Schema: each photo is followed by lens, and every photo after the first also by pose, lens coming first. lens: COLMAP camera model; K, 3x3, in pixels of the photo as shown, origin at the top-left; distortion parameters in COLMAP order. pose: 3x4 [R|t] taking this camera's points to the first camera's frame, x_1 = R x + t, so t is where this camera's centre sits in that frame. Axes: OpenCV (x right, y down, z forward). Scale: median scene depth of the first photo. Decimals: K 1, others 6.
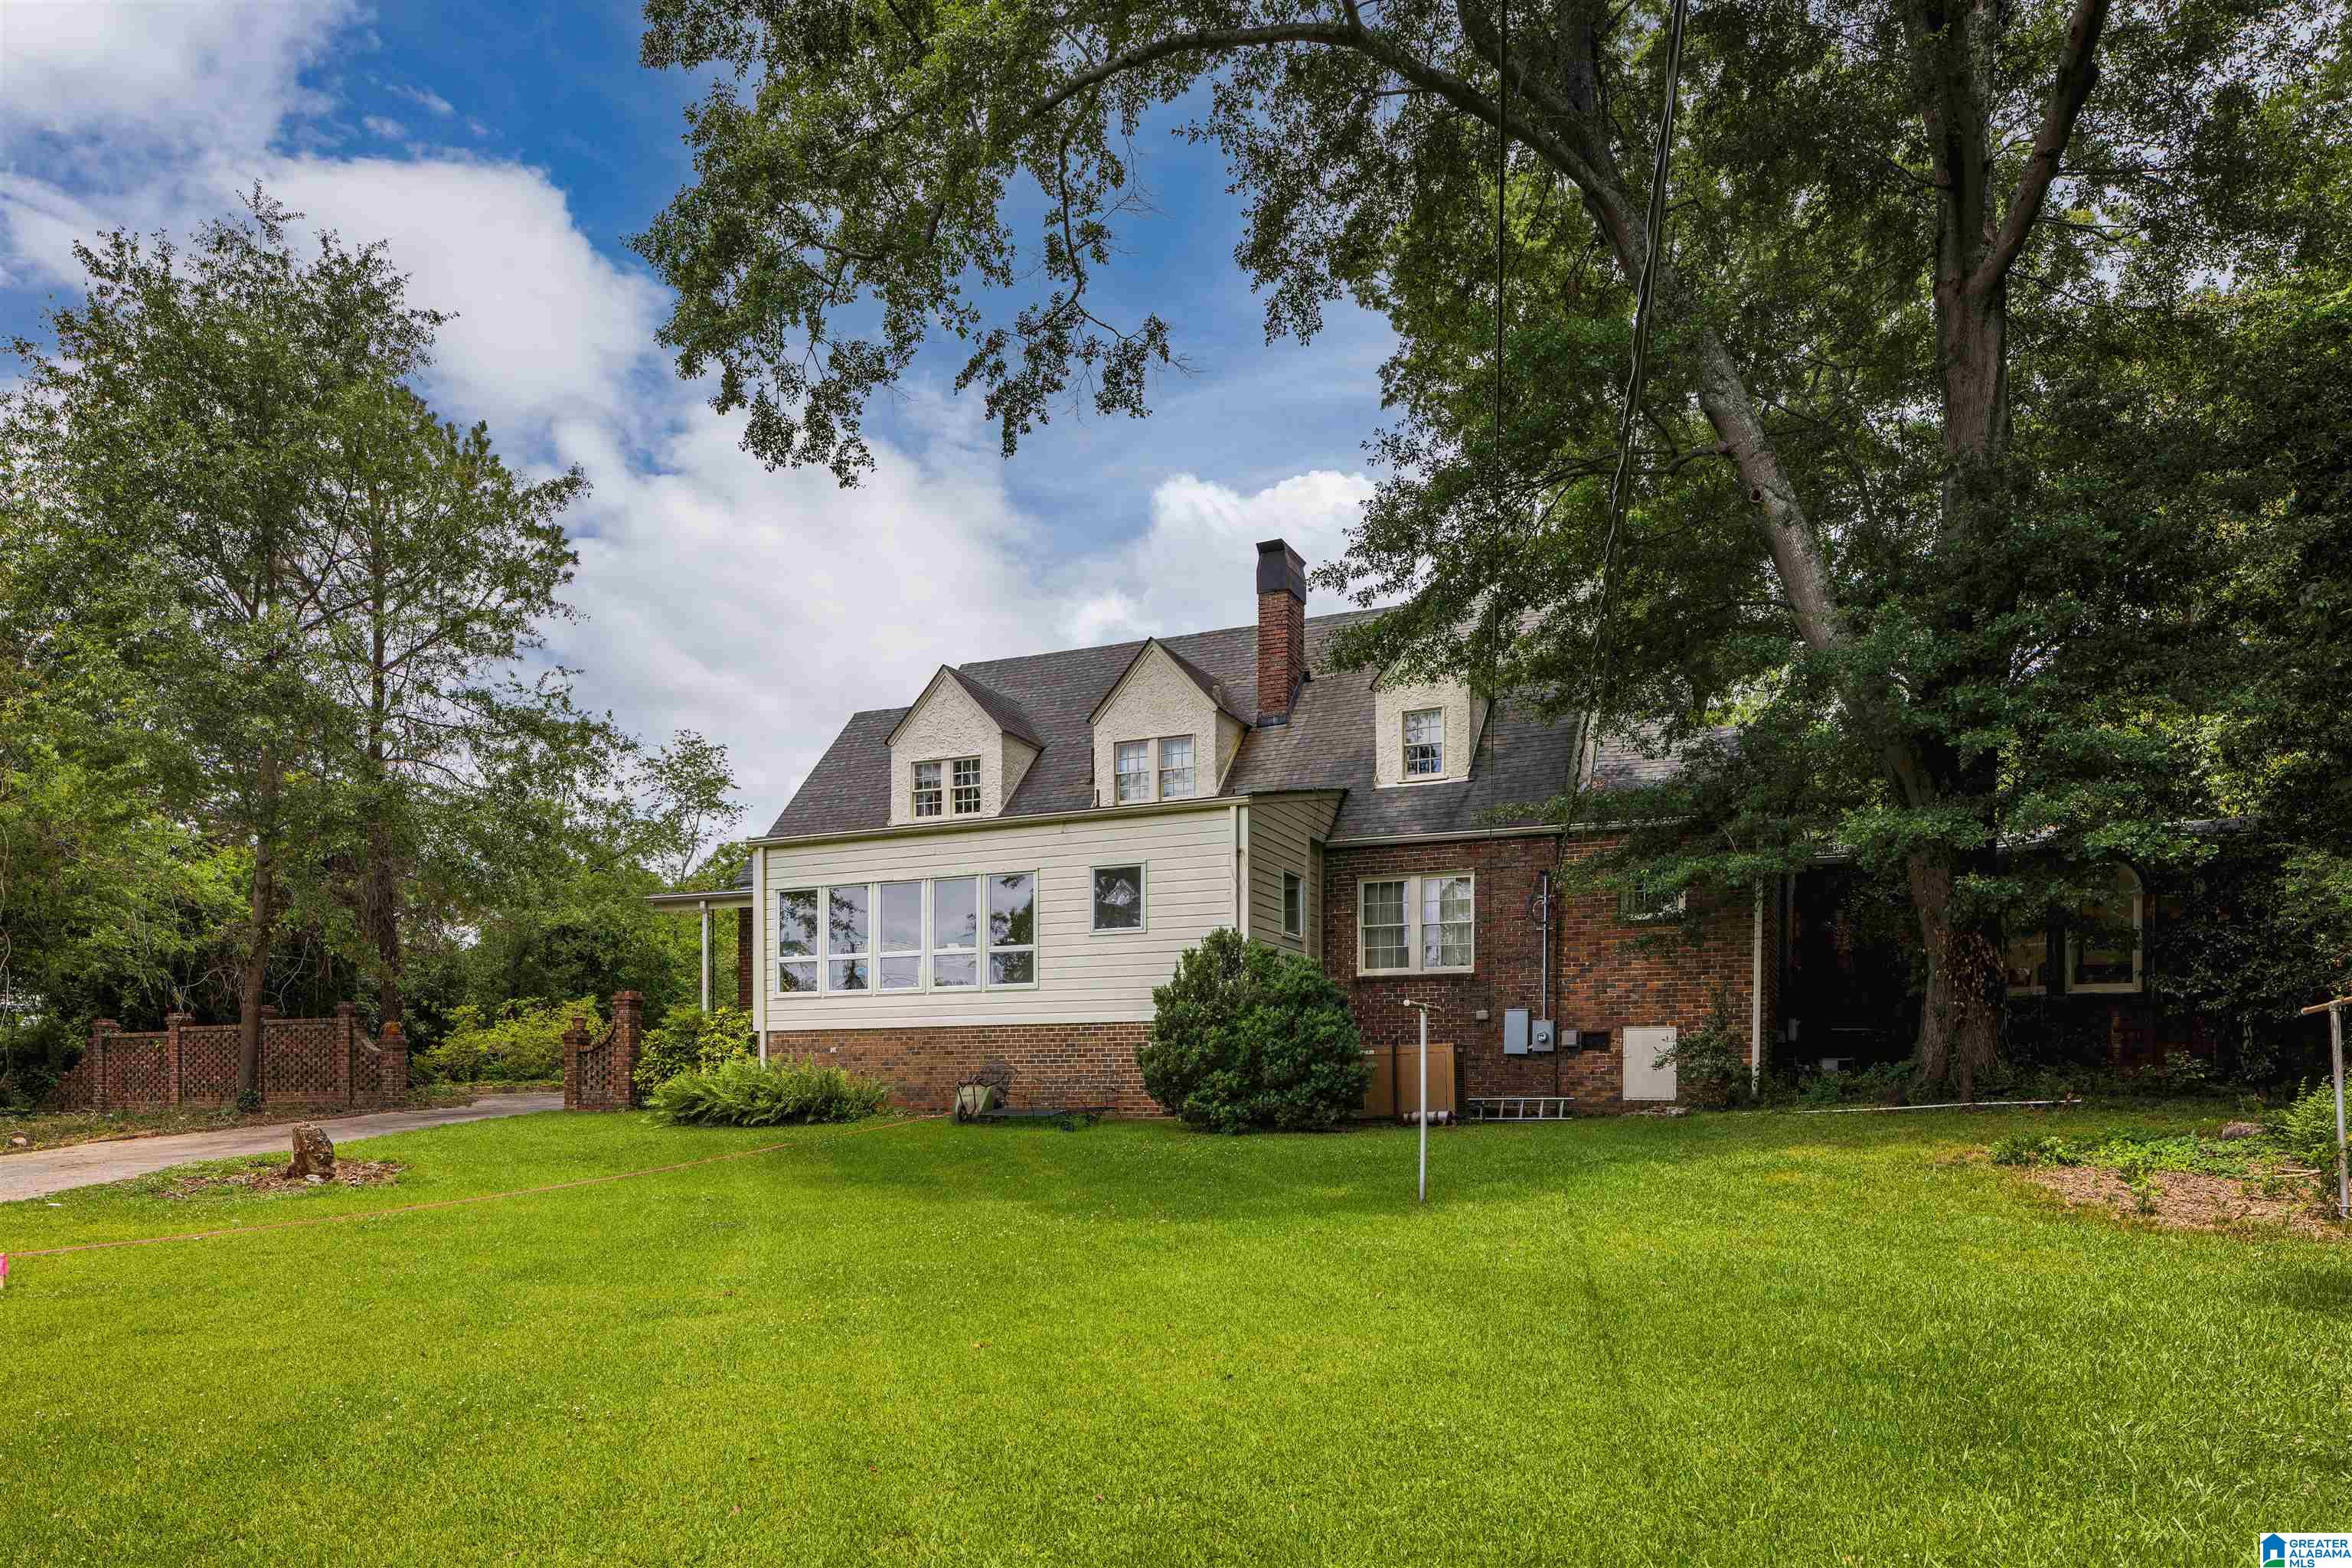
lens RADIAL K [[1524.8, 0, 1110.1], [0, 1524.8, 829.1], [0, 0, 1]] dist [0.003148, 0.000929]
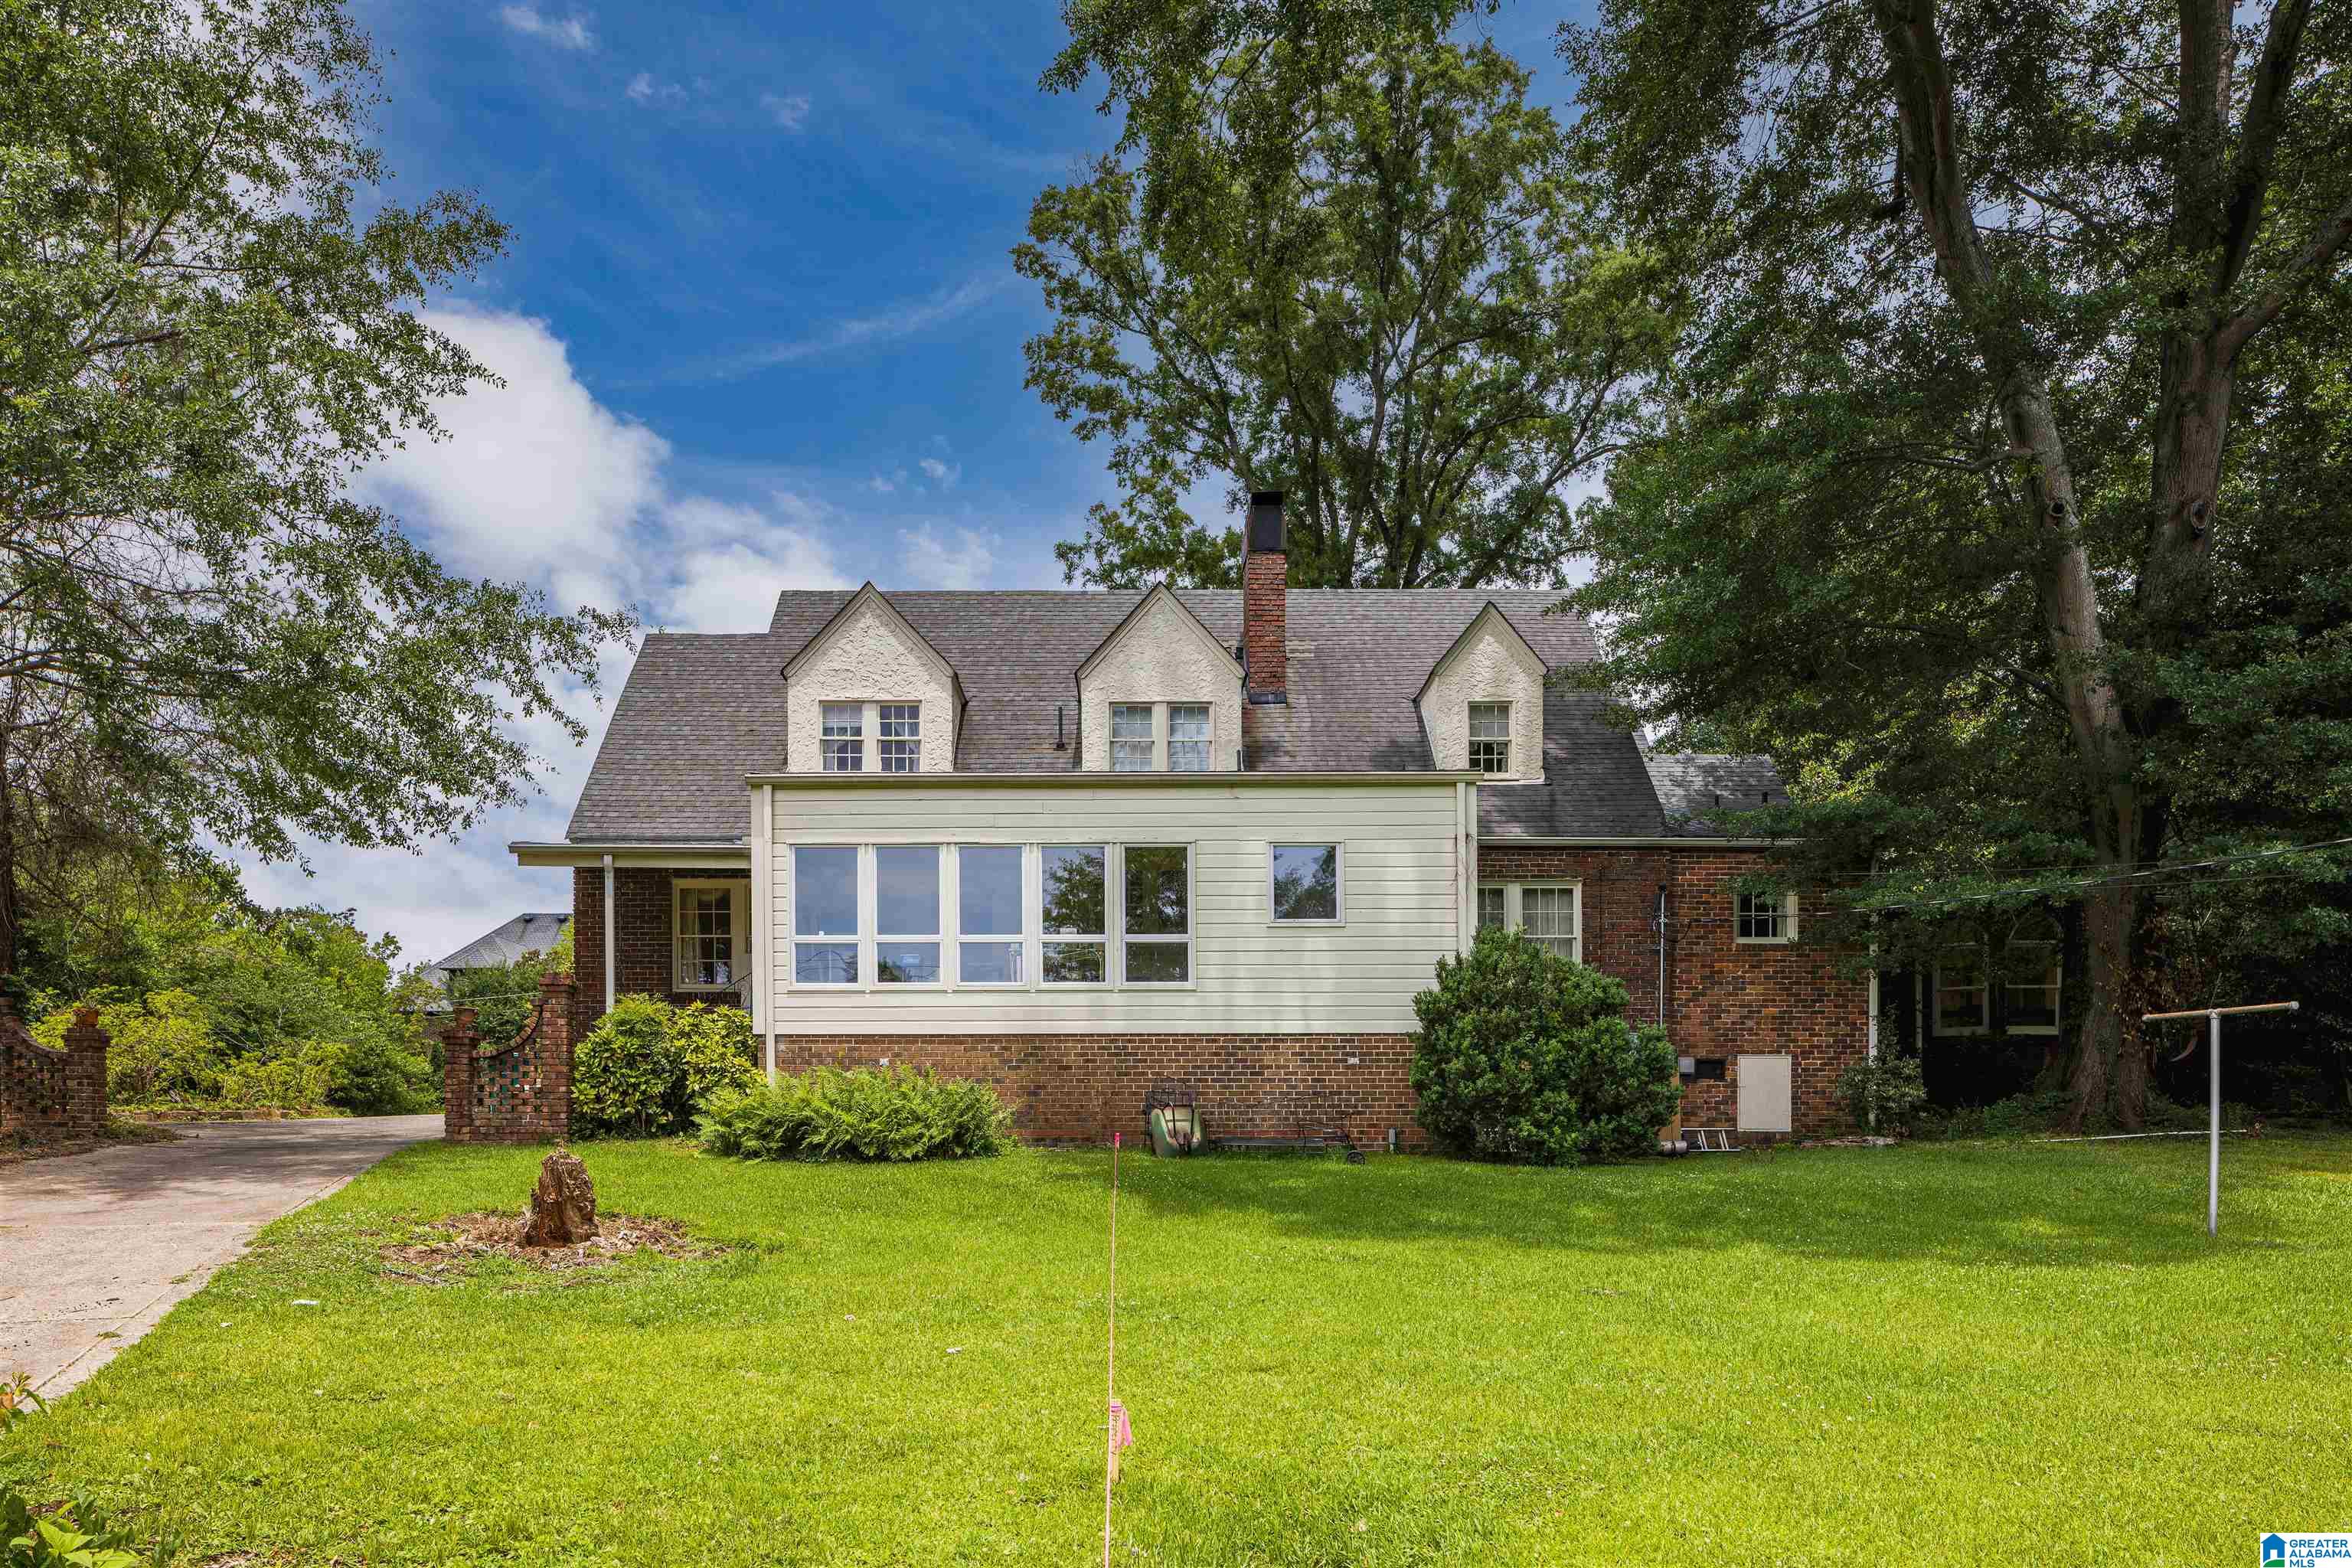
lens RADIAL K [[1606.5, 0, 1164.8], [0, 1606.5, 887.5], [0, 0, 1]] dist [-0.011784, -0.000368]
pose [[0.910153, 0.066158, 0.408955, -0.399199], [-0.073282, 0.997310, 0.001755, 0.049674], [-0.407738, -0.031567, 0.912553, 0.234595]]
